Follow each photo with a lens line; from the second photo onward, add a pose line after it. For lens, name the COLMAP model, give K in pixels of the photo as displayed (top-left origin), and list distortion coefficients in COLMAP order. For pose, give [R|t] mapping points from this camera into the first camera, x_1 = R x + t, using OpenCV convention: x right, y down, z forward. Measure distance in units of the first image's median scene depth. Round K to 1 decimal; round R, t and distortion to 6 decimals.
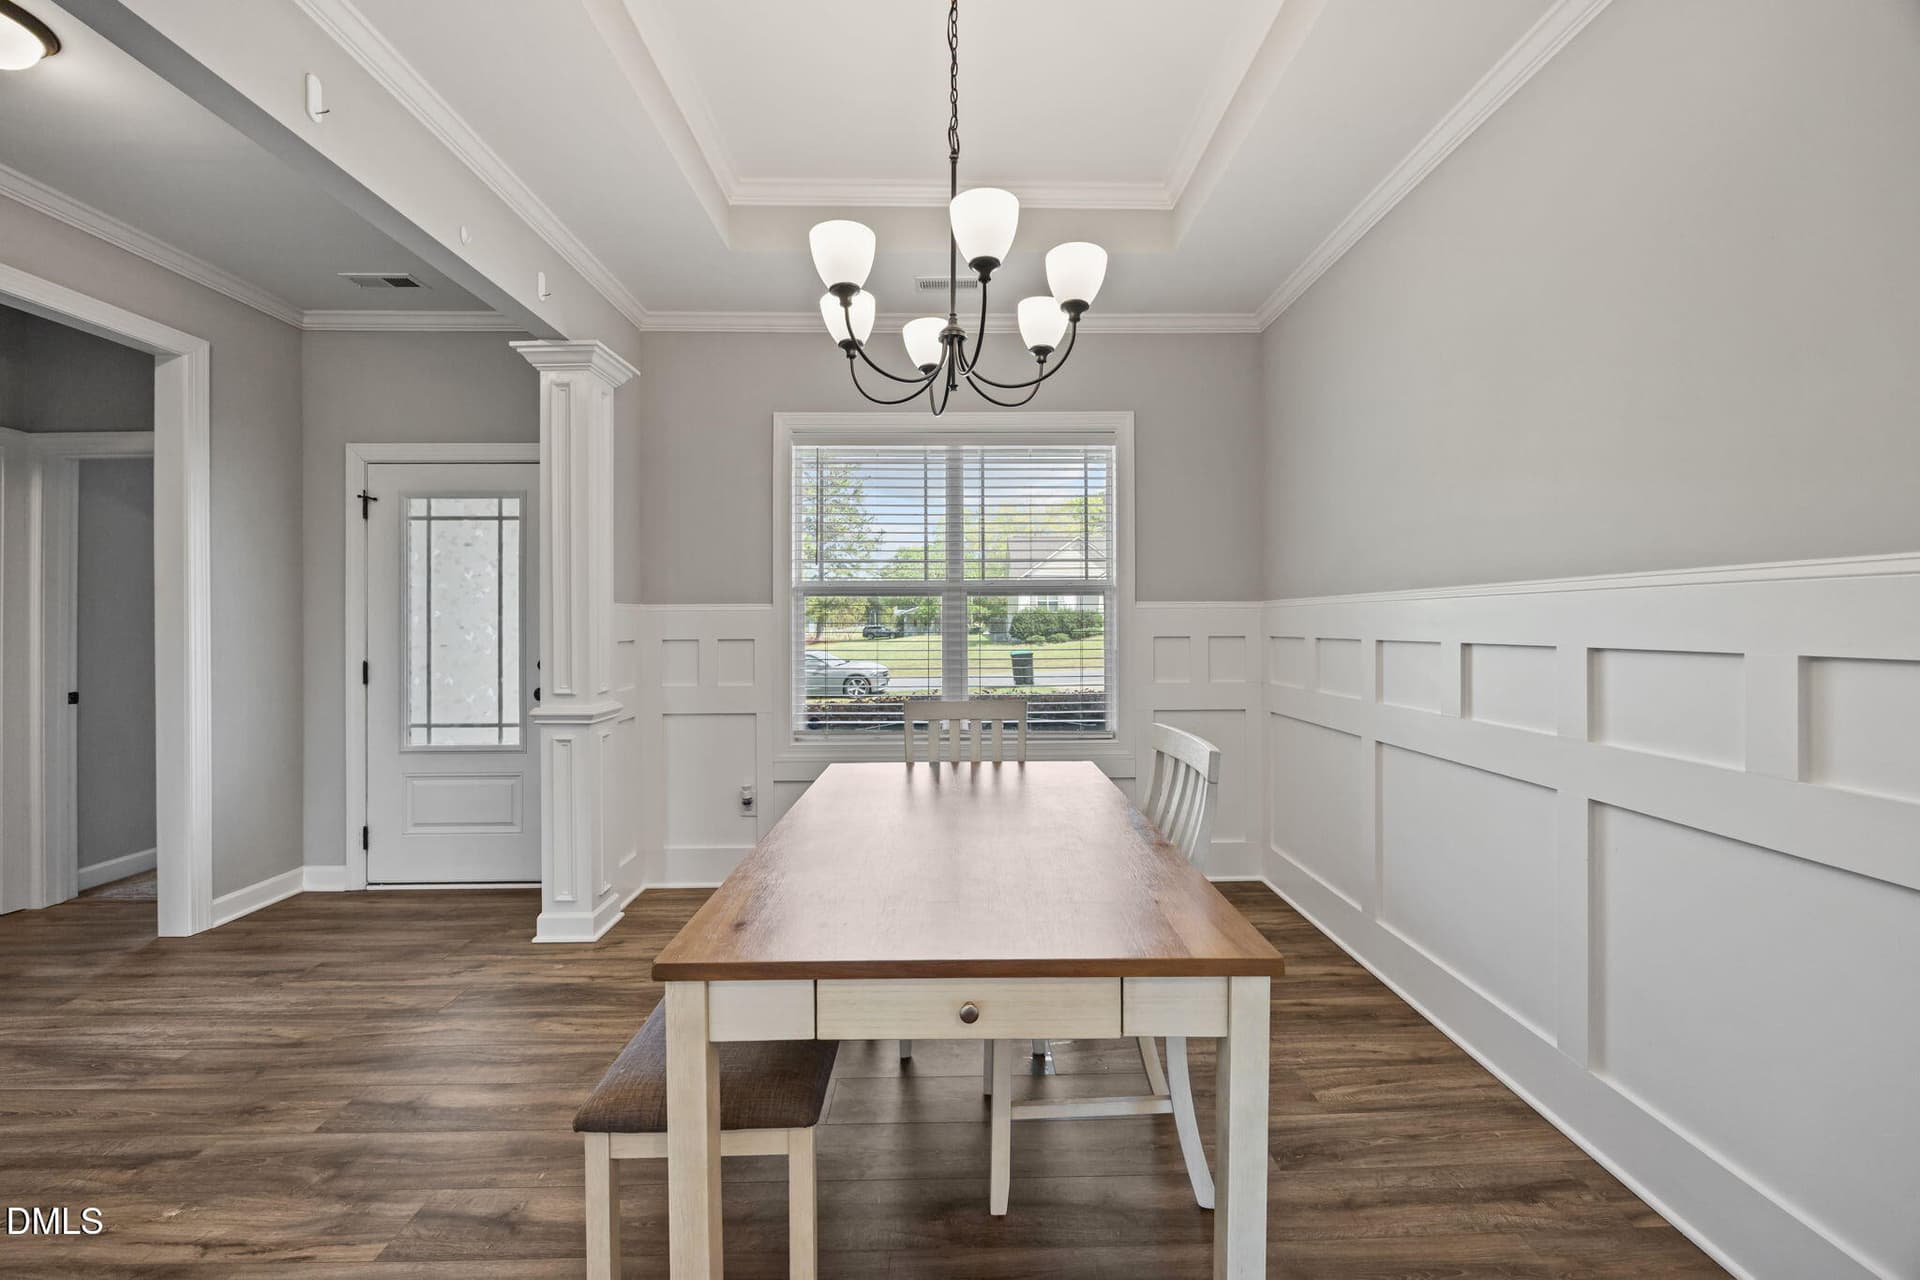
lens RADIAL K [[731.0, 0, 968.3], [0, 731.0, 637.3], [0, 0, 1]] dist [-0.000759, 0.000277]
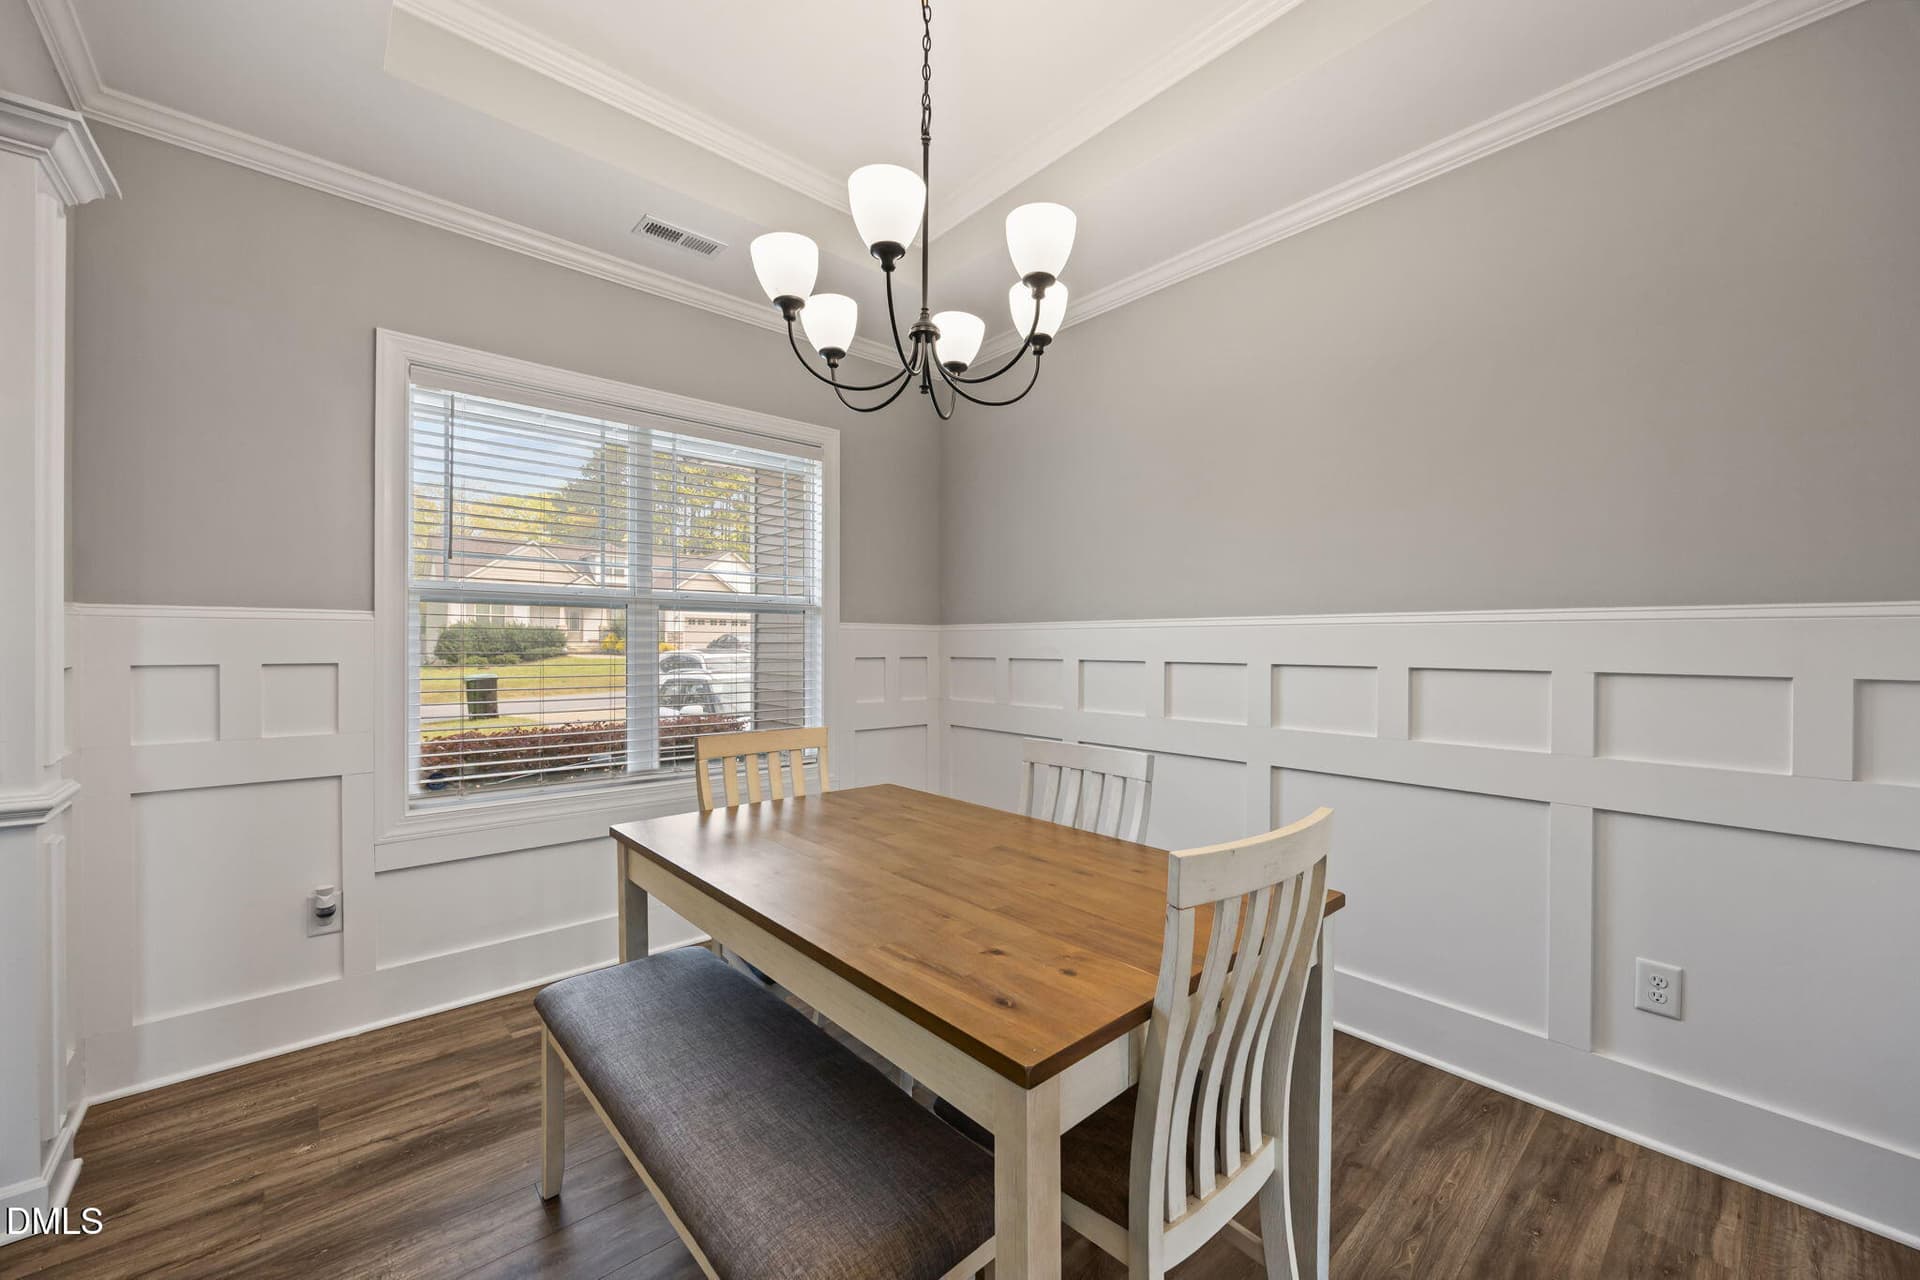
lens RADIAL K [[743.1, 0, 986.6], [0, 743.1, 662.5], [0, 0, 1]] dist [0.002648, 0.000500]
pose [[0.765913, -0.009893, 0.642868, -0.282226], [0.005226, 0.999944, 0.009161, -0.001853], [-0.642923, -0.003657, 0.765922, 0.112338]]
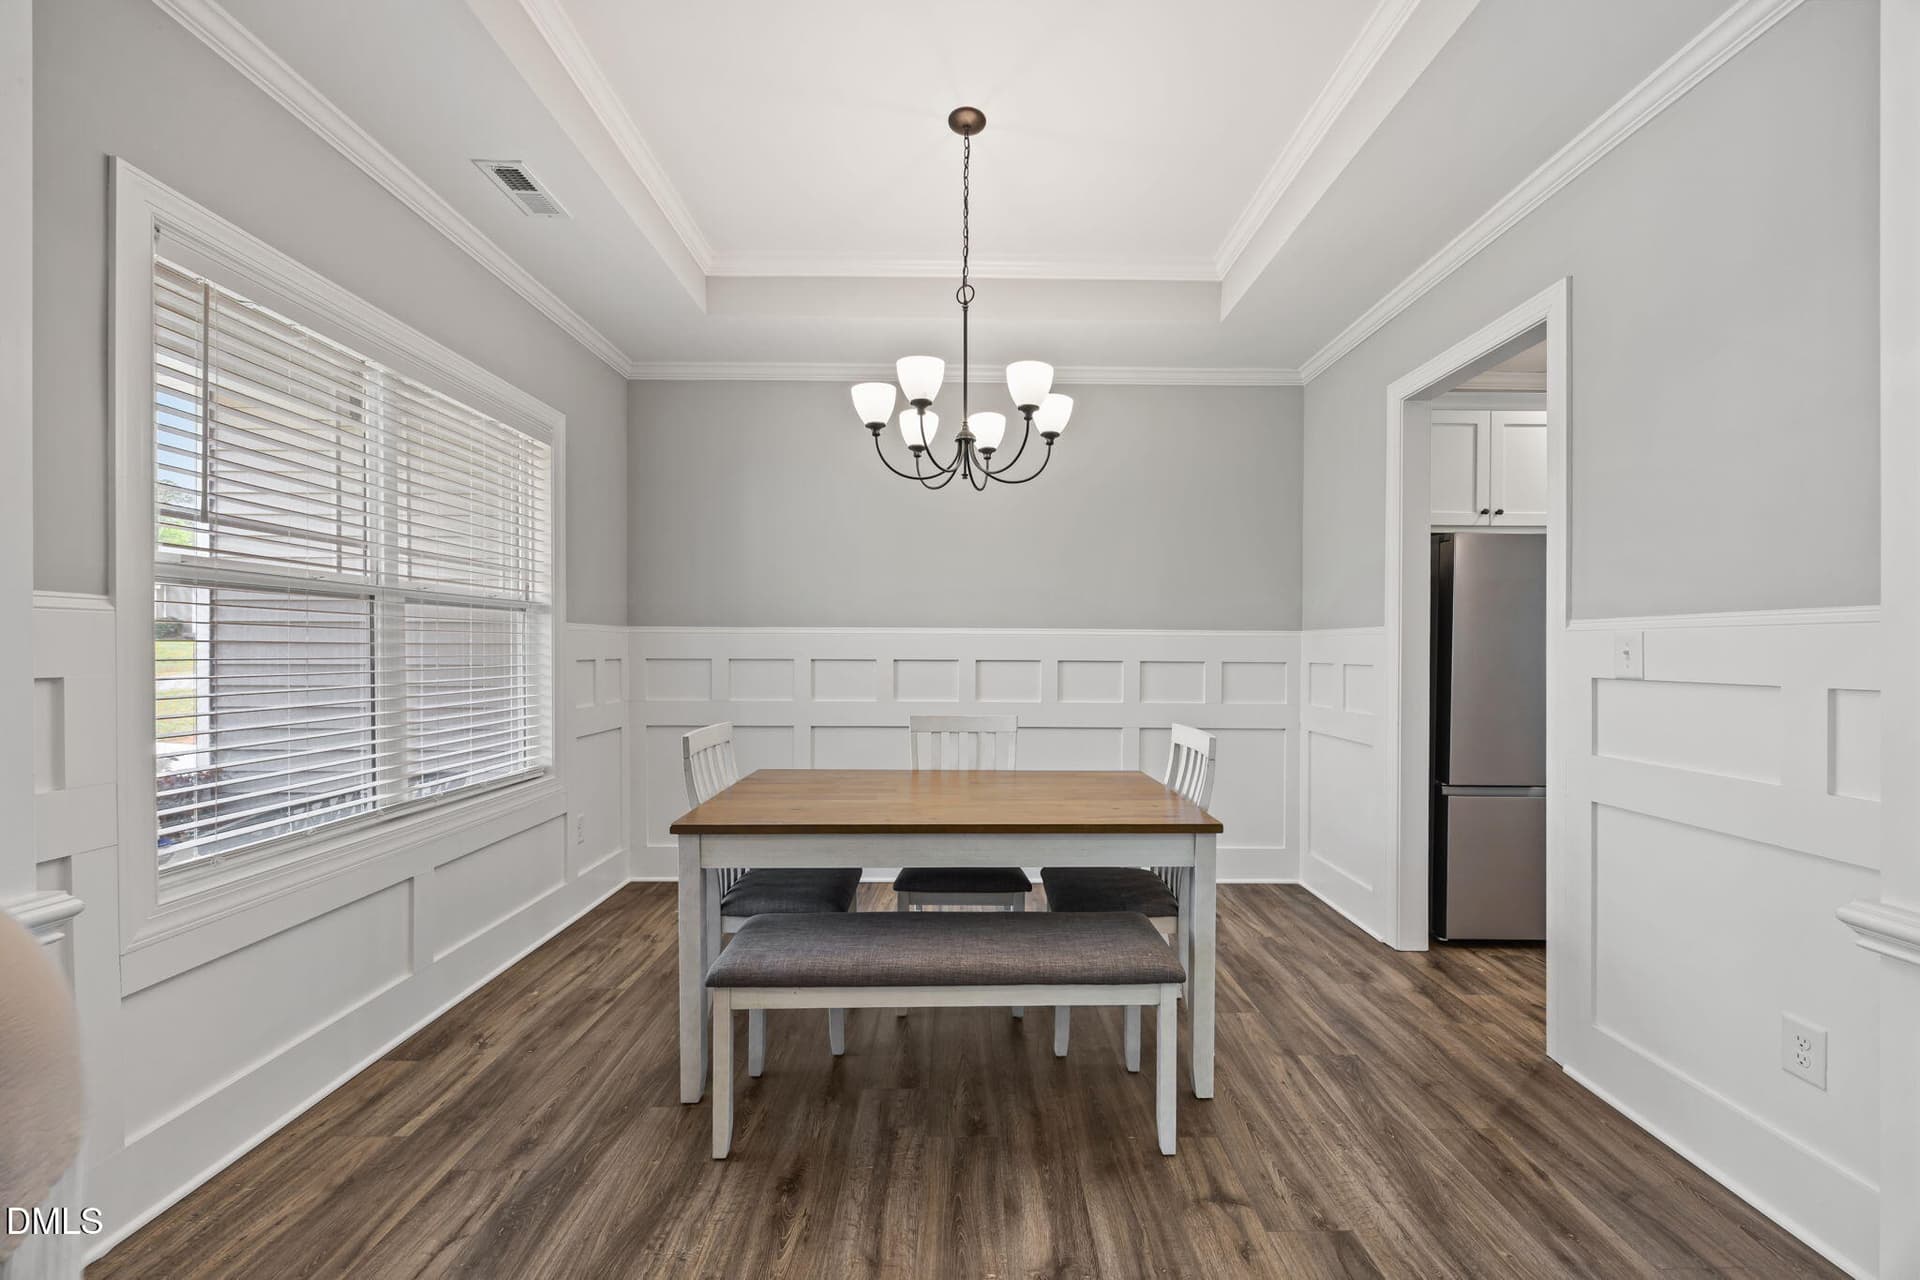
lens RADIAL K [[720.8, 0, 964.3], [0, 720.8, 678.5], [0, 0, 1]] dist [-0.001646, -0.000157]
pose [[0.013778, -0.041584, 0.999040, -0.714142], [0.008752, 0.999102, 0.041466, -0.010470], [-0.999867, 0.008173, 0.014129, 0.509900]]
